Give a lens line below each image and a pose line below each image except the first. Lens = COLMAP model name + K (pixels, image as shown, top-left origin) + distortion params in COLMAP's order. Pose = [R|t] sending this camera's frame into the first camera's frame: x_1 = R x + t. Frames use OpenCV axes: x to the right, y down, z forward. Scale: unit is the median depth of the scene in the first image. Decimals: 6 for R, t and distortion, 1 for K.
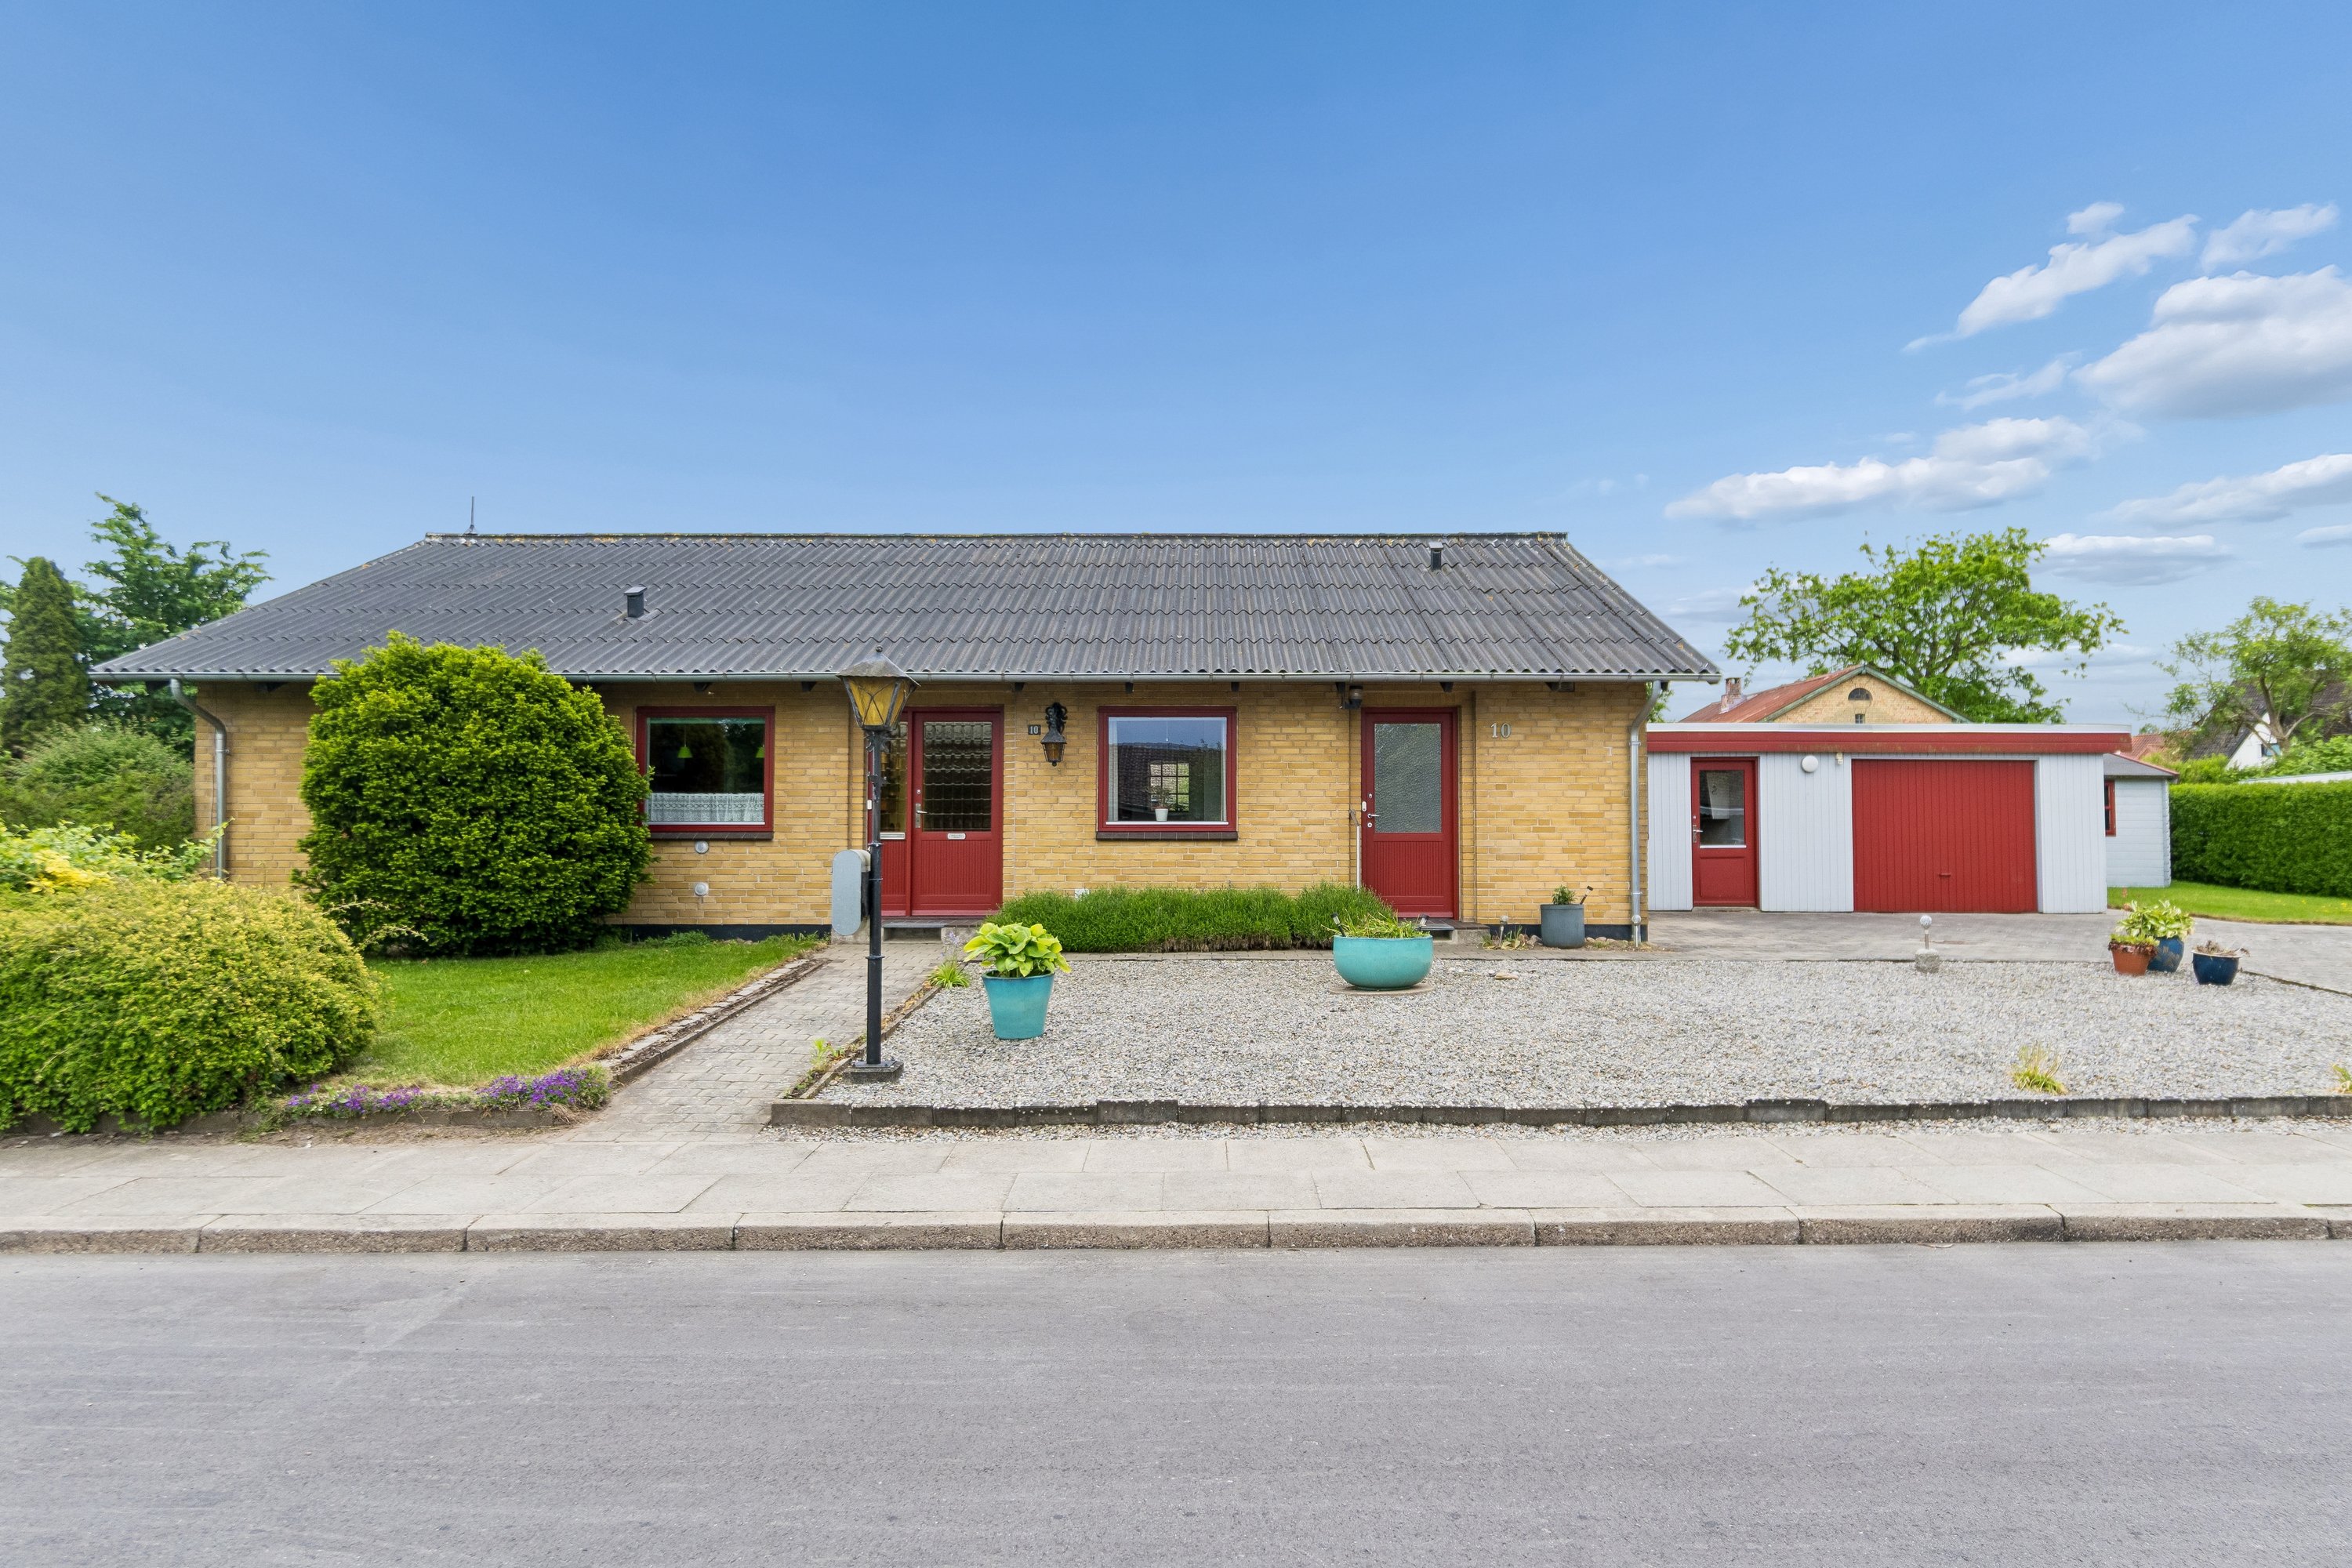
lens RADIAL K [[1208.3, 0, 1176.0], [0, 1208.3, 784.0], [0, 0, 1]] dist [0.002606, 0.001251]
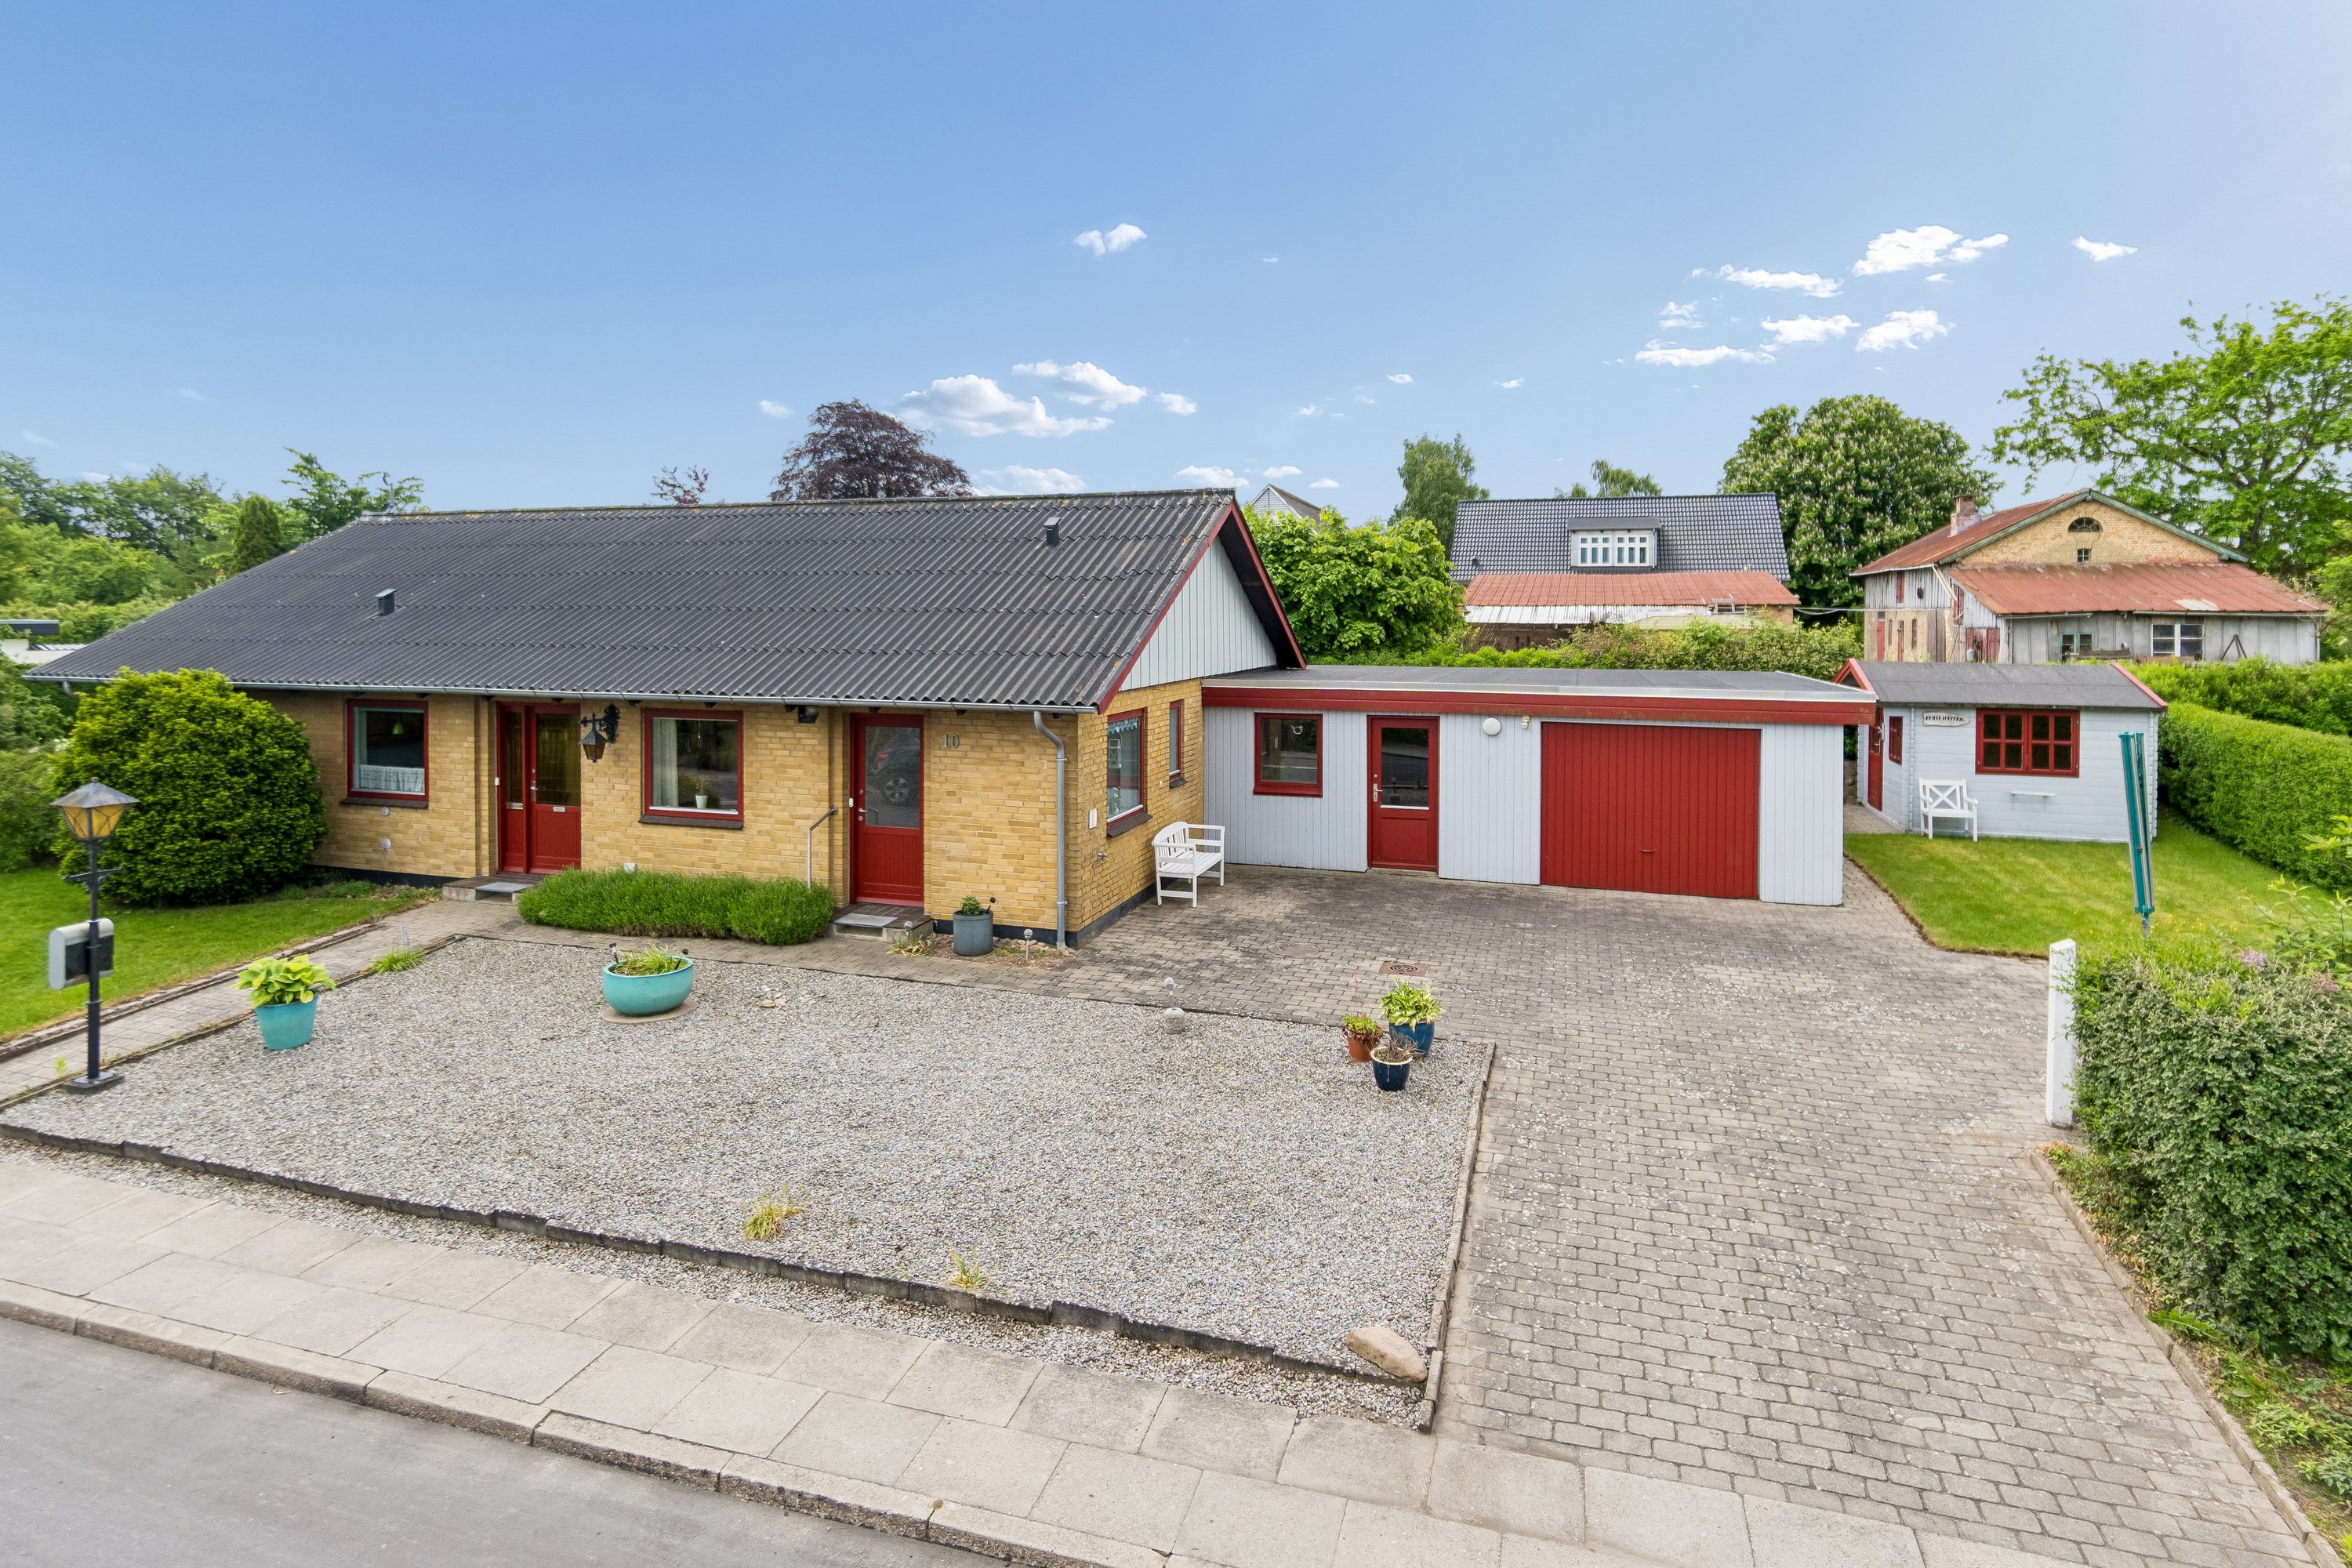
lens RADIAL K [[1229.6, 0, 1171.1], [0, 1229.6, 609.4], [0, 0, 1]] dist [0.000405, -0.000101]
pose [[0.953767, 0.002922, -0.300532, 0.783306], [0.010090, 0.999078, 0.041737, -0.204933], [0.300377, -0.042839, 0.952858, 0.023208]]
